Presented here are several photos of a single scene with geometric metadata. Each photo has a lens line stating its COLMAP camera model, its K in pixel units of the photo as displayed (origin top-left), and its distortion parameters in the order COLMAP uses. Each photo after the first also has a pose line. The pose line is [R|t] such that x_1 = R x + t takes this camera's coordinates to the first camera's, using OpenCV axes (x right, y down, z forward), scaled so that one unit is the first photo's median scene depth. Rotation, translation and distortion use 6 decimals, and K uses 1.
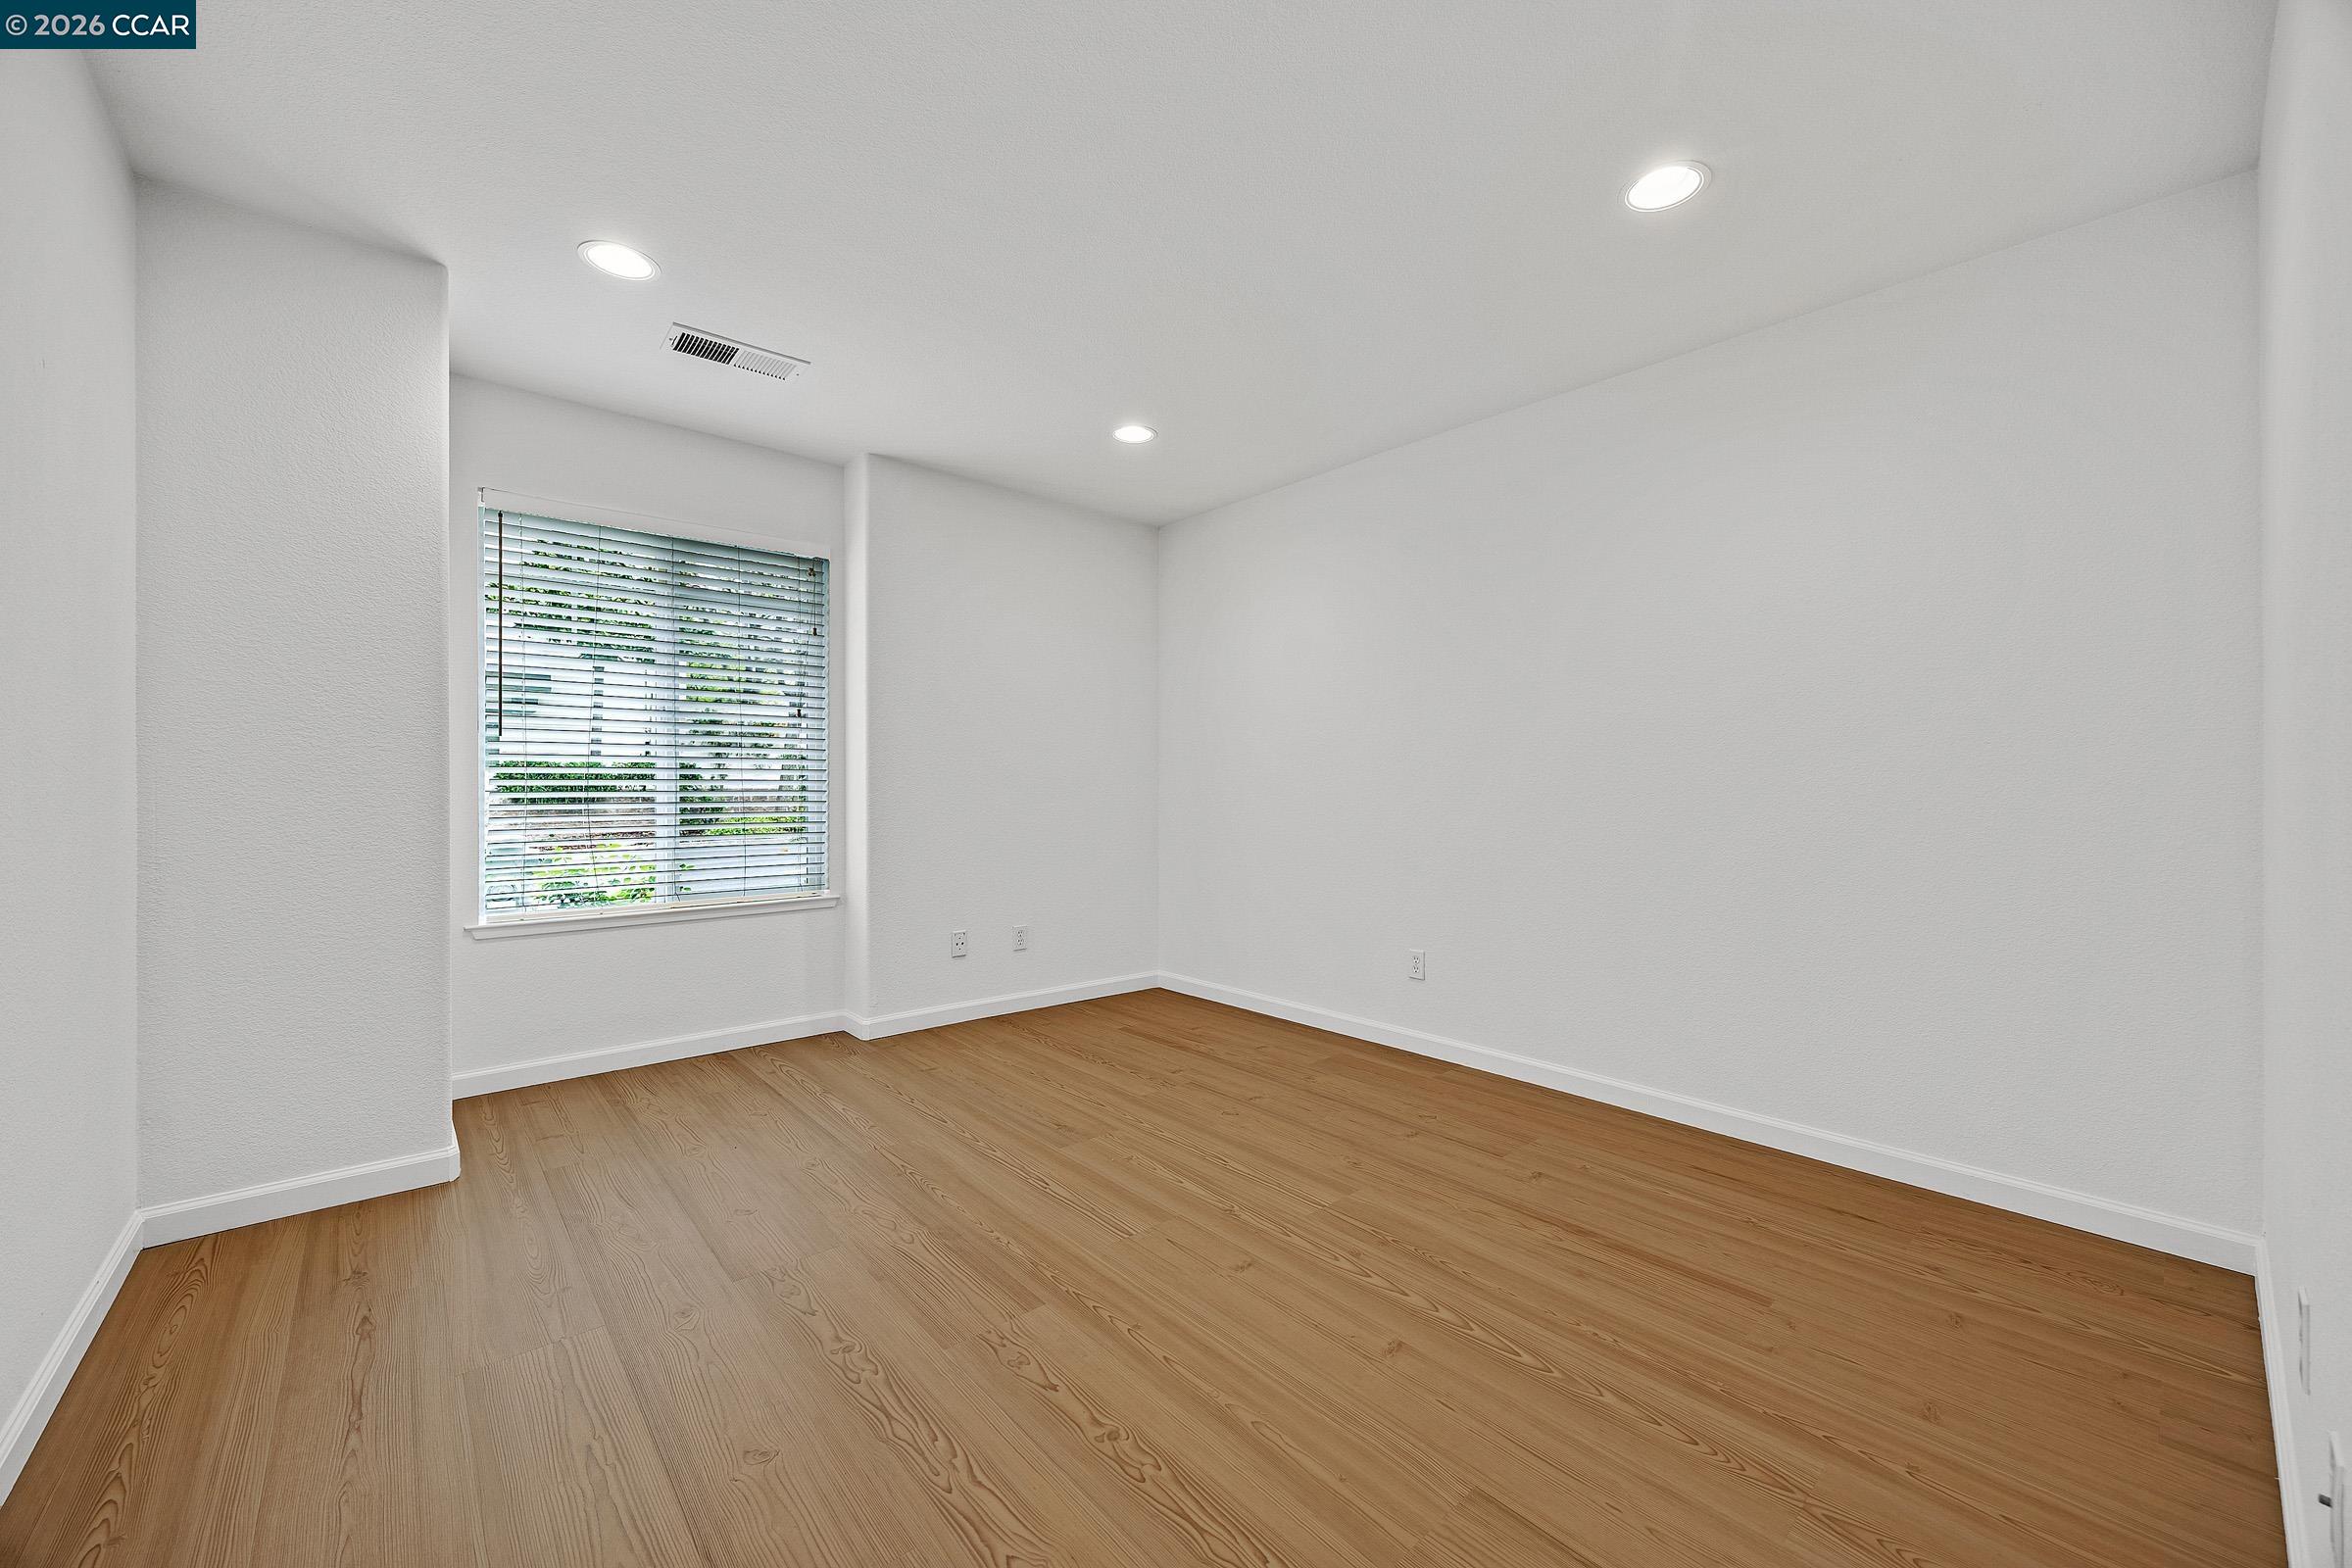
lens RADIAL K [[900.7, 0, 1176.0], [0, 900.7, 784.0], [0, 0, 1]] dist [-0.000666, 0.000029]
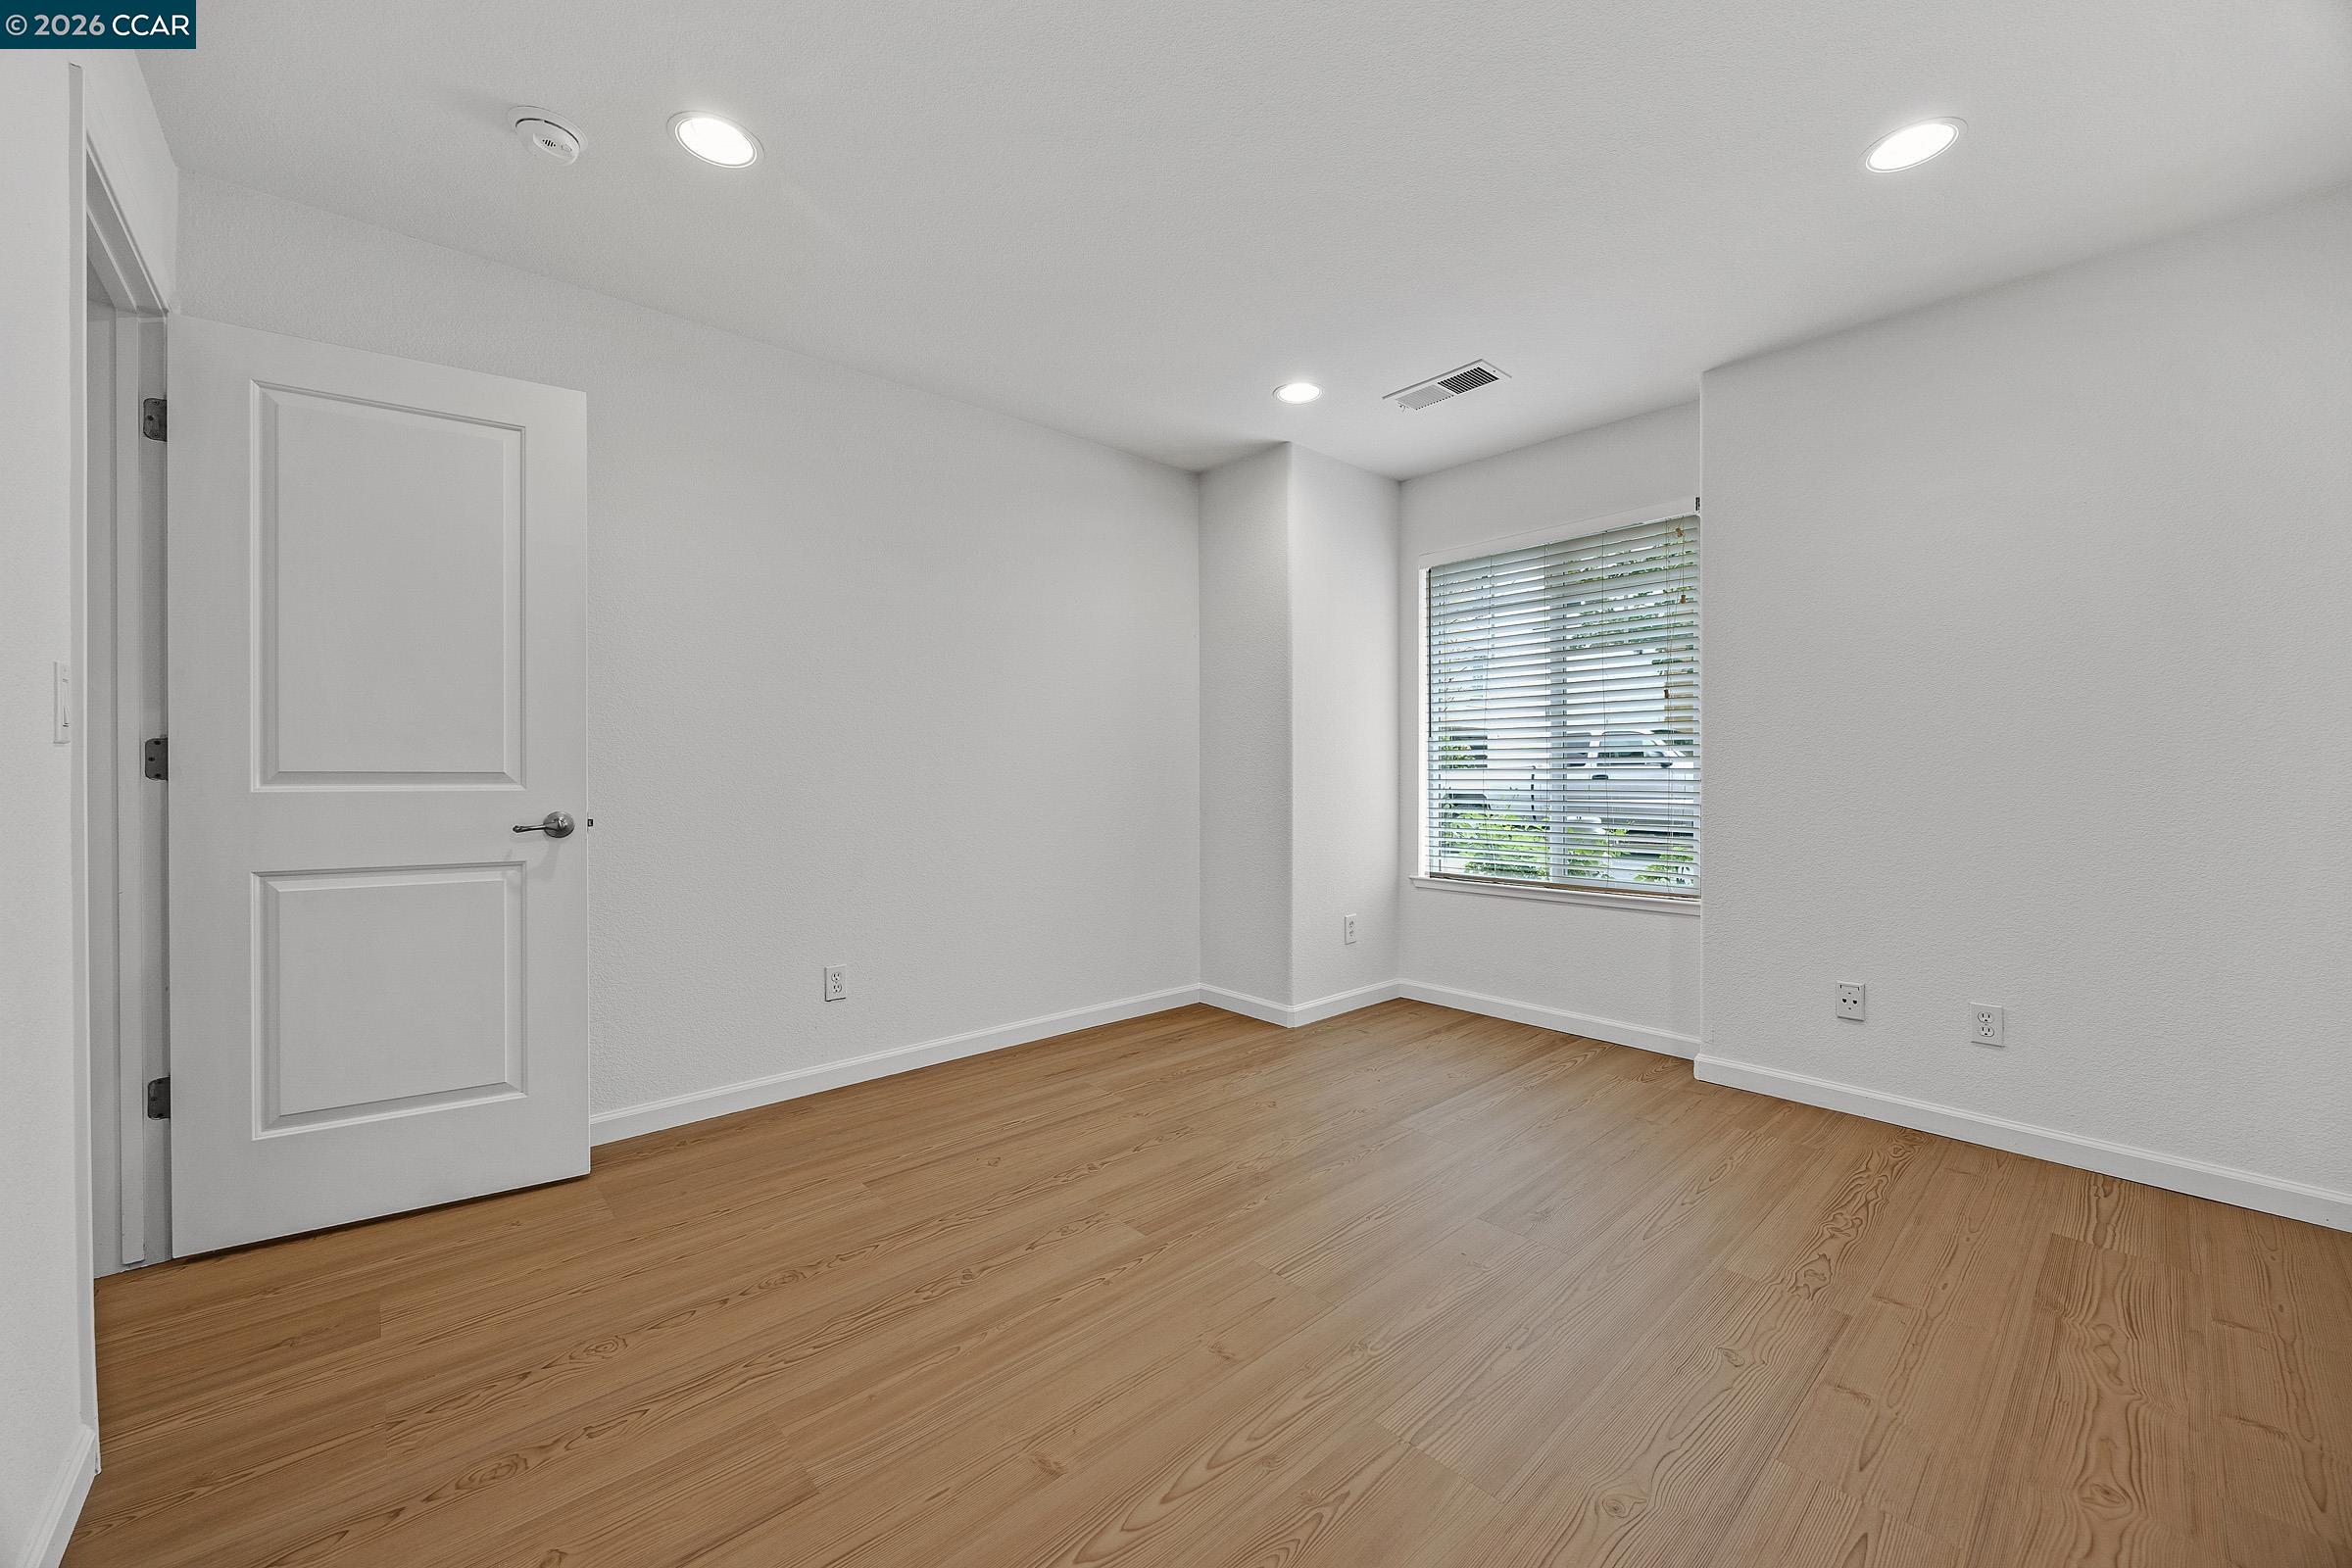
lens RADIAL K [[900.7, 0, 1176.0], [0, 900.7, 784.0], [0, 0, 1]] dist [-0.000666, 0.000029]
pose [[0.016064, 0.009420, -0.999827, 0.838157], [-0.000140, 0.999956, 0.009418, 0.005802], [0.999871, -0.000011, 0.016065, 0.881871]]
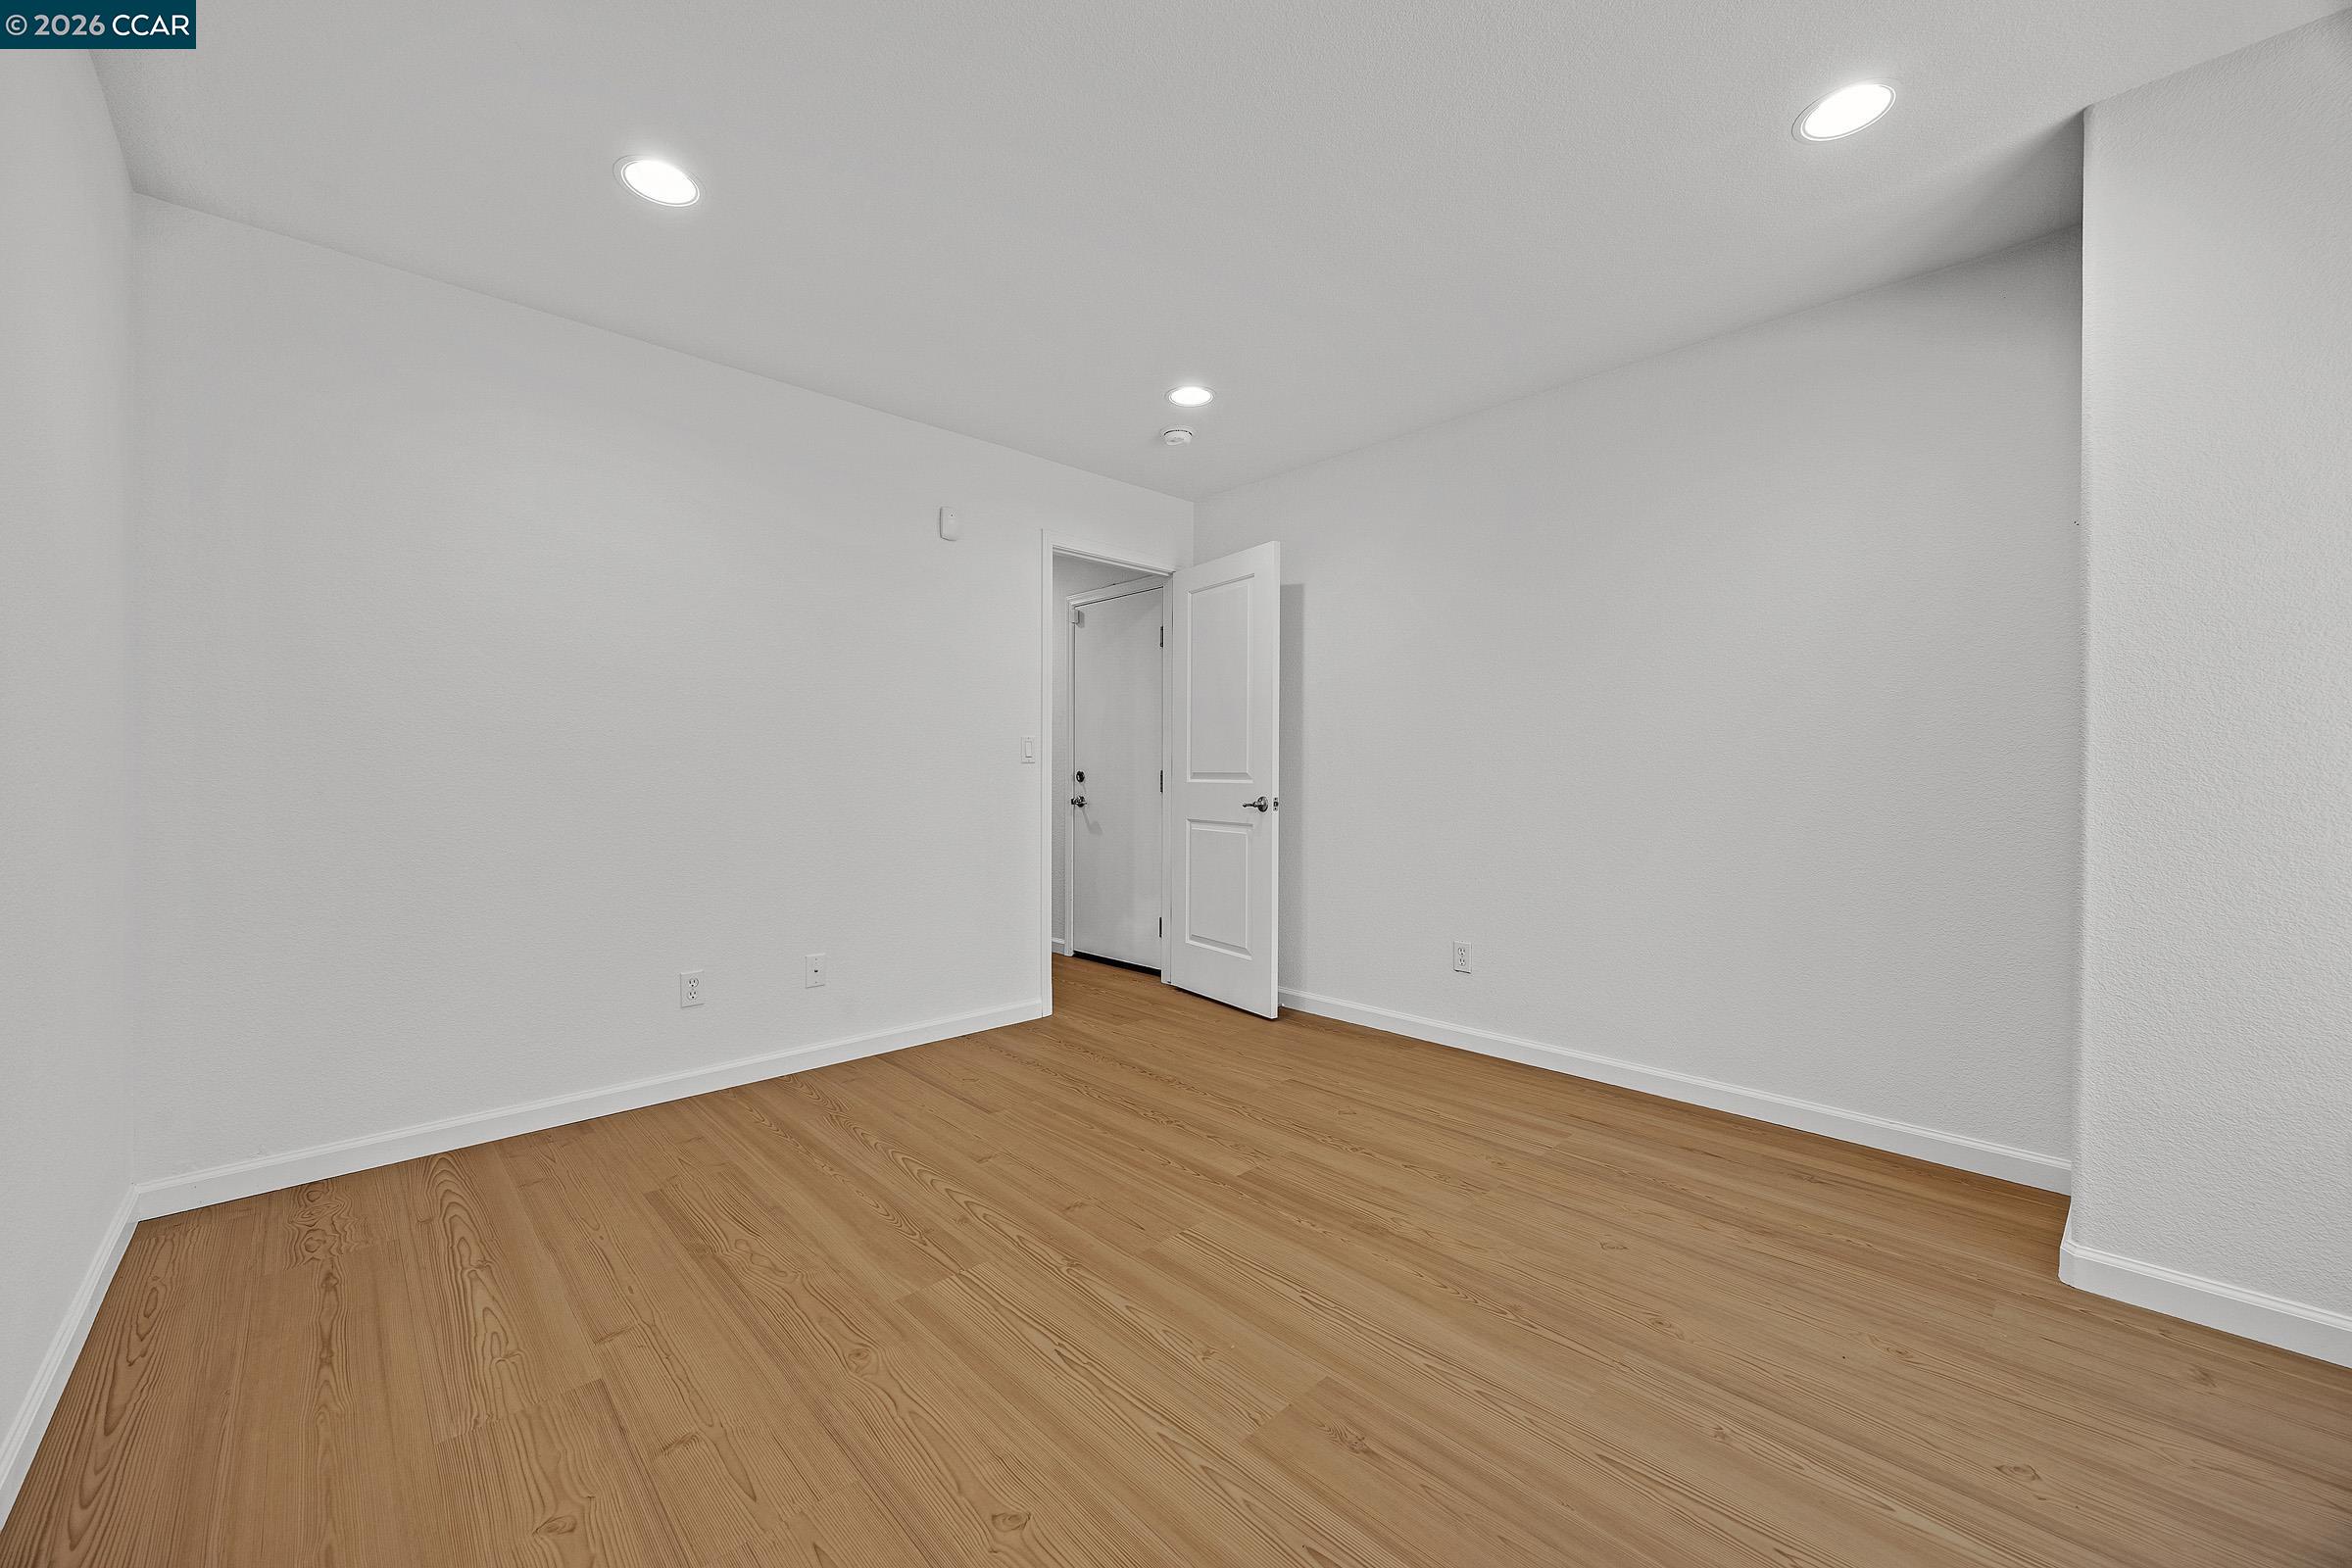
lens RADIAL K [[900.7, 0, 1176.0], [0, 900.7, 784.0], [0, 0, 1]] dist [-0.000666, 0.000029]
pose [[-0.999136, -0.002885, -0.041466, -0.002138], [-0.003415, 0.999913, 0.012717, 0.001255], [0.041426, 0.012847, -0.999059, 1.968508]]
